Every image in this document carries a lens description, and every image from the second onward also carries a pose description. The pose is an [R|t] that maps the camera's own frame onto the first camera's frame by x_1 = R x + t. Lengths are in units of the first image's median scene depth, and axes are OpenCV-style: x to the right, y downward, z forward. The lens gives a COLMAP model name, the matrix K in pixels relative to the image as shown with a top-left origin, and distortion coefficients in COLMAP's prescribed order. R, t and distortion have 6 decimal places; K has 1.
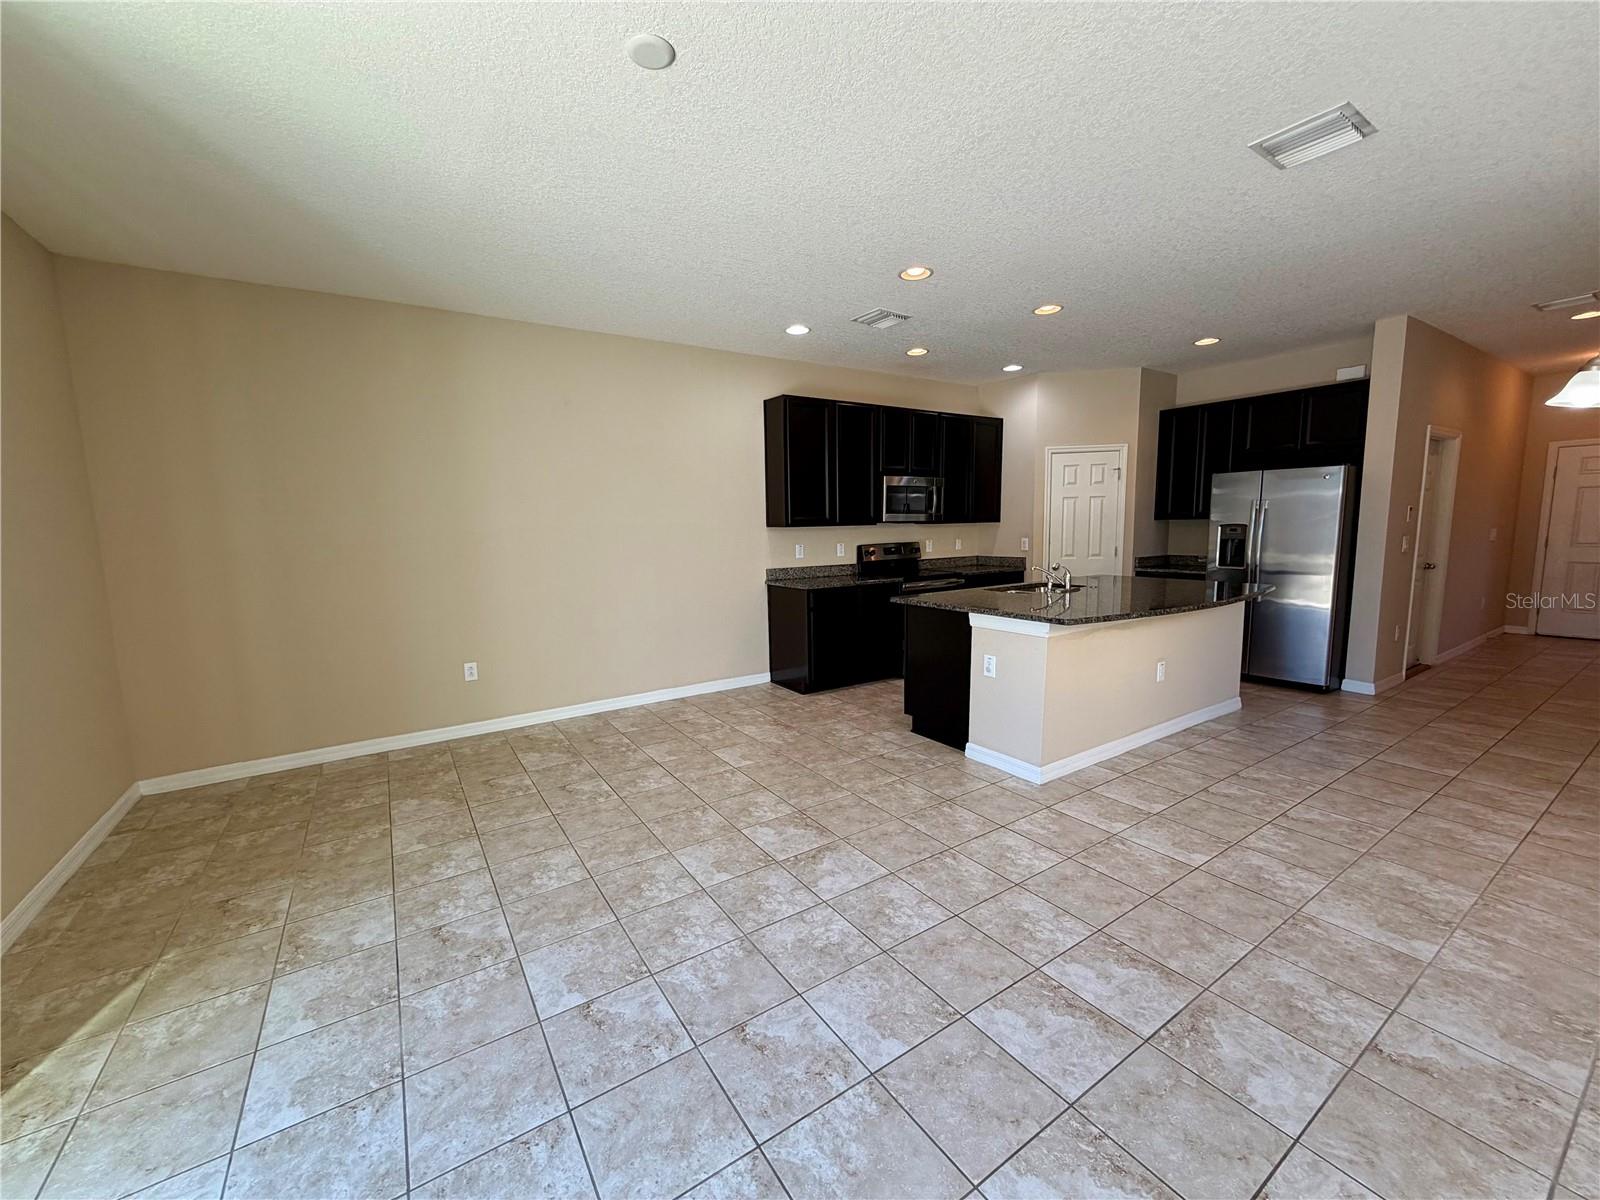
lens RADIAL K [[634.8, 0, 794.1], [0, 634.8, 598.2], [0, 0, 1]] dist [0.000727, 0.000383]
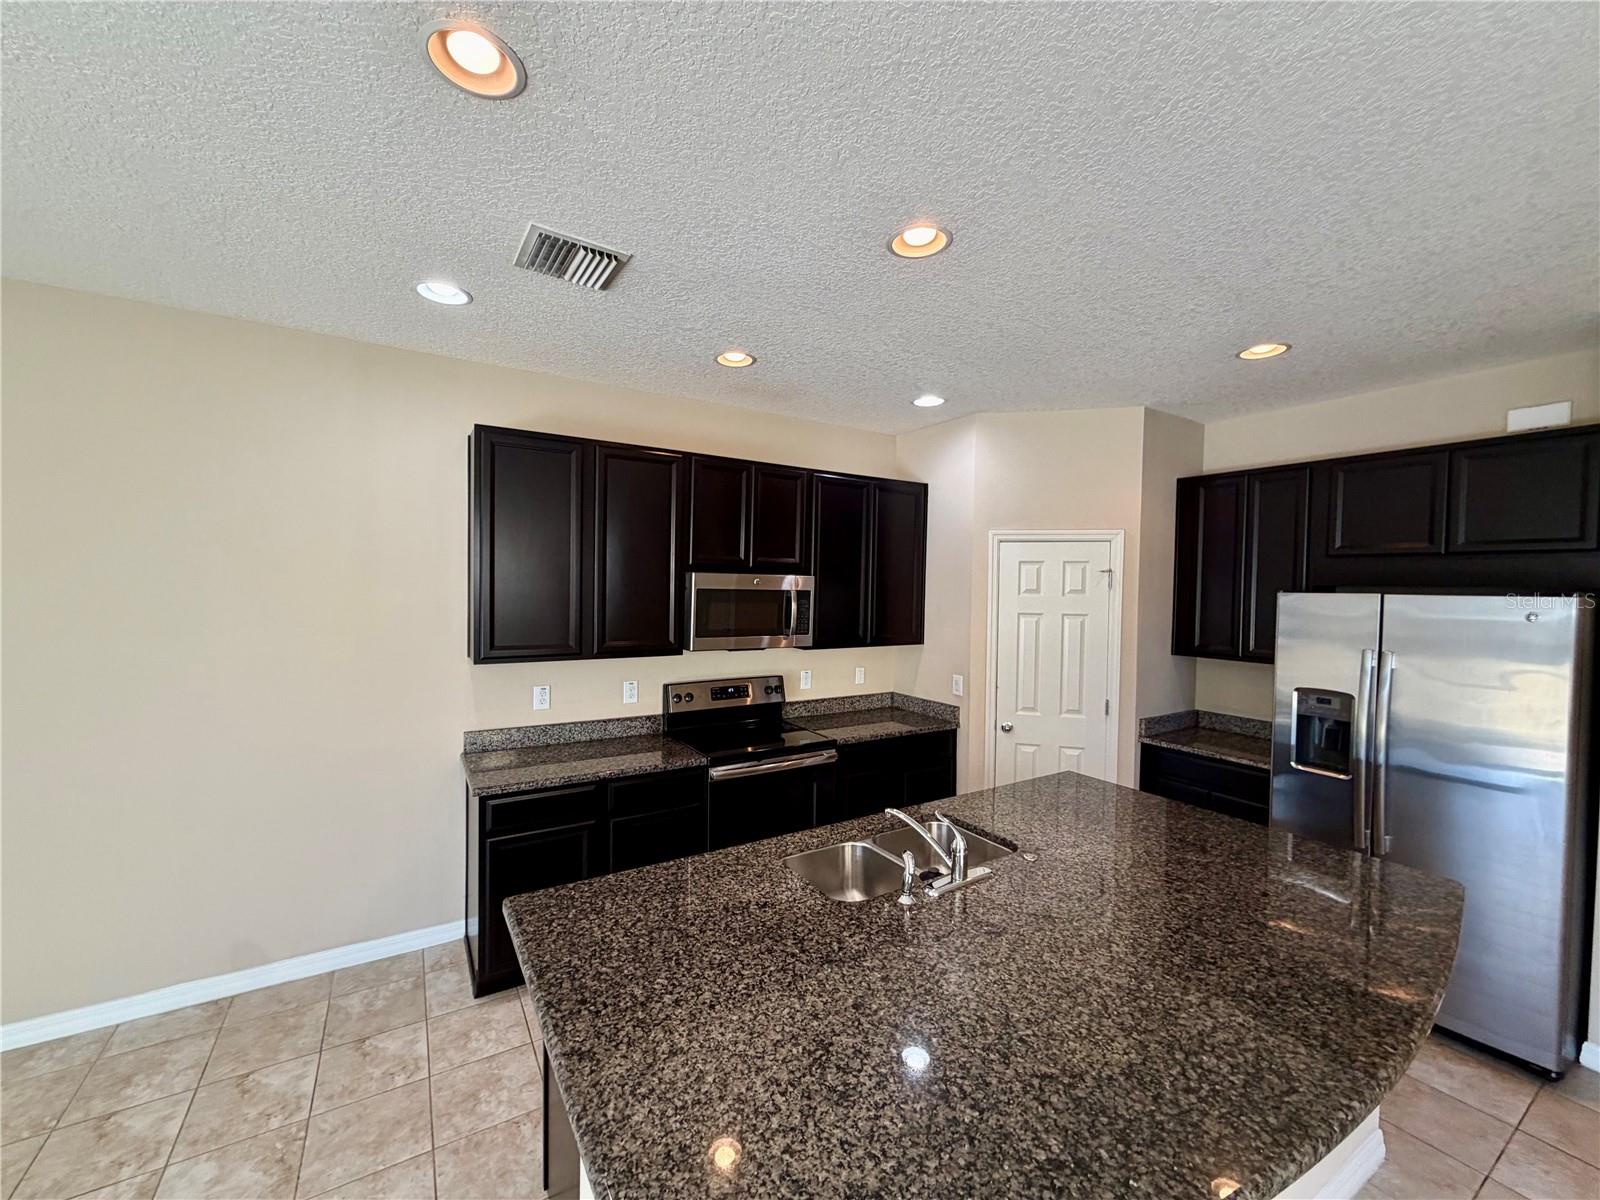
lens RADIAL K [[634.8, 0, 794.3], [0, 634.8, 598.9], [0, 0, 1]] dist [0.000727, 0.000383]
pose [[0.999021, 0.036476, -0.025034, 0.244652], [-0.038777, 0.994373, -0.098583, -0.113425], [0.021298, 0.099457, 0.994814, 0.425705]]
